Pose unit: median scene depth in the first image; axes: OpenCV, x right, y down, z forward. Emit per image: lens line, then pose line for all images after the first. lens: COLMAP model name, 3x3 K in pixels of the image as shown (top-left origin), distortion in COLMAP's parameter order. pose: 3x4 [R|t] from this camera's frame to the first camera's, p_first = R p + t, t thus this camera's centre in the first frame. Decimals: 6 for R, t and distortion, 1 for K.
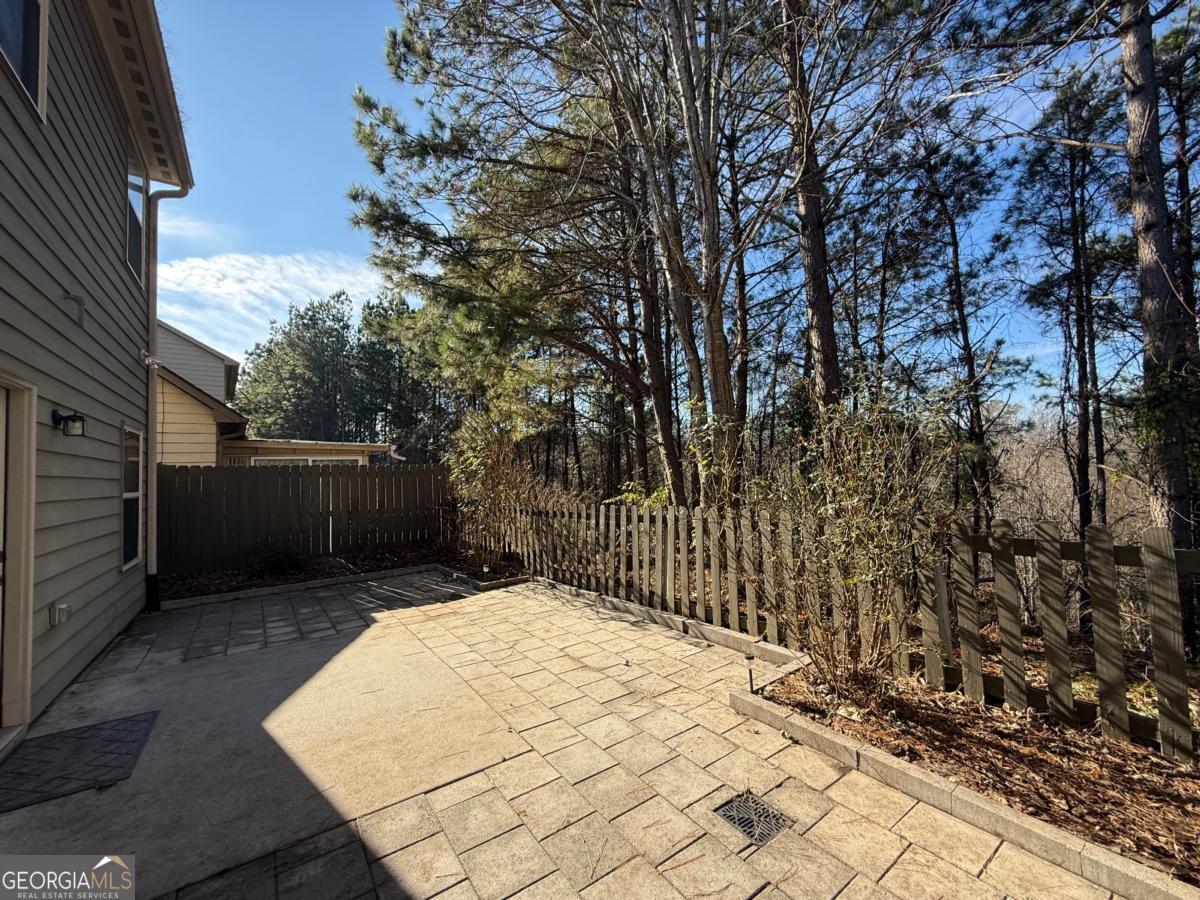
lens RADIAL K [[477.3, 0, 594.9], [0, 477.3, 447.4], [0, 0, 1]] dist [0.007159, -0.000039]
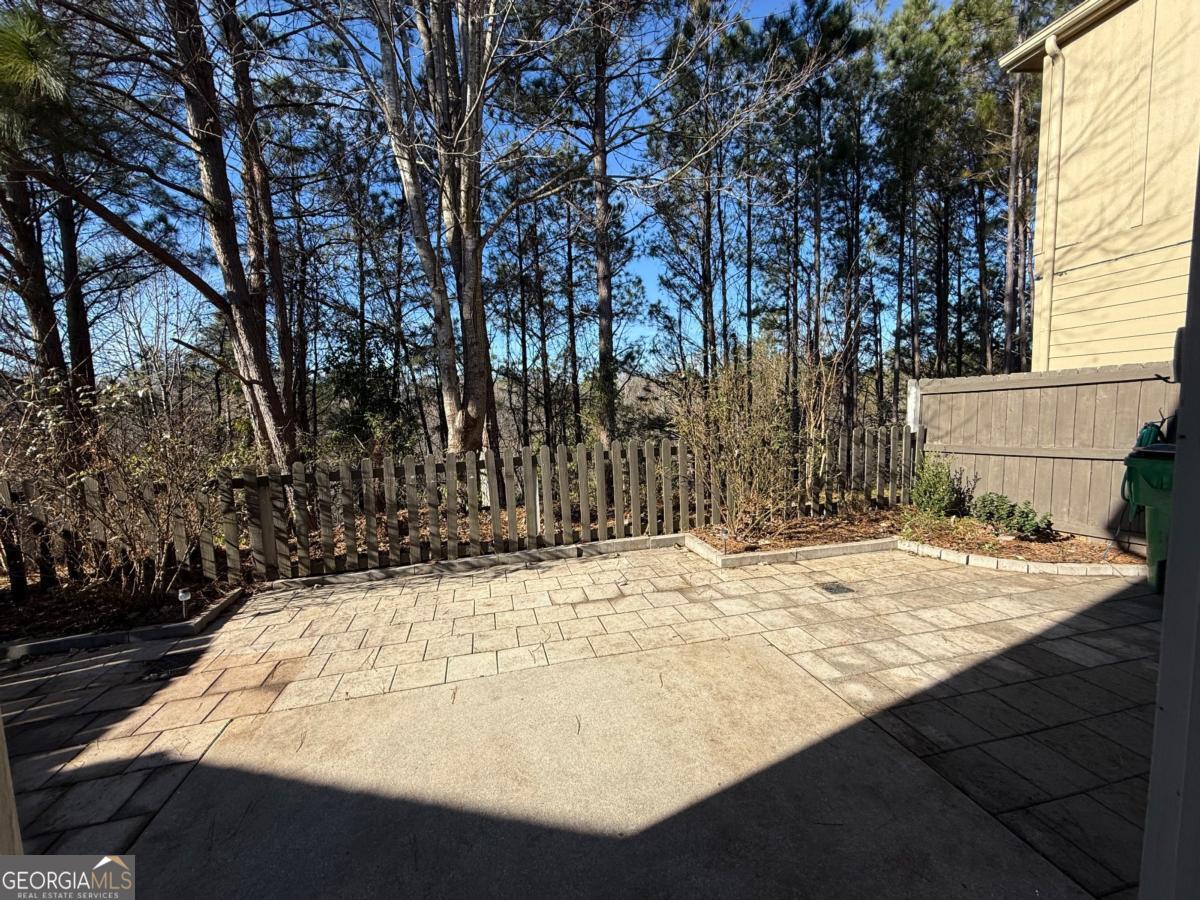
lens RADIAL K [[477.3, 0, 594.9], [0, 477.3, 447.4], [0, 0, 1]] dist [0.007159, -0.000039]
pose [[0.370231, -0.057268, 0.927173, -0.783423], [-0.031071, 0.996776, 0.073974, 0.048752], [-0.928420, -0.056196, 0.367258, 0.549364]]
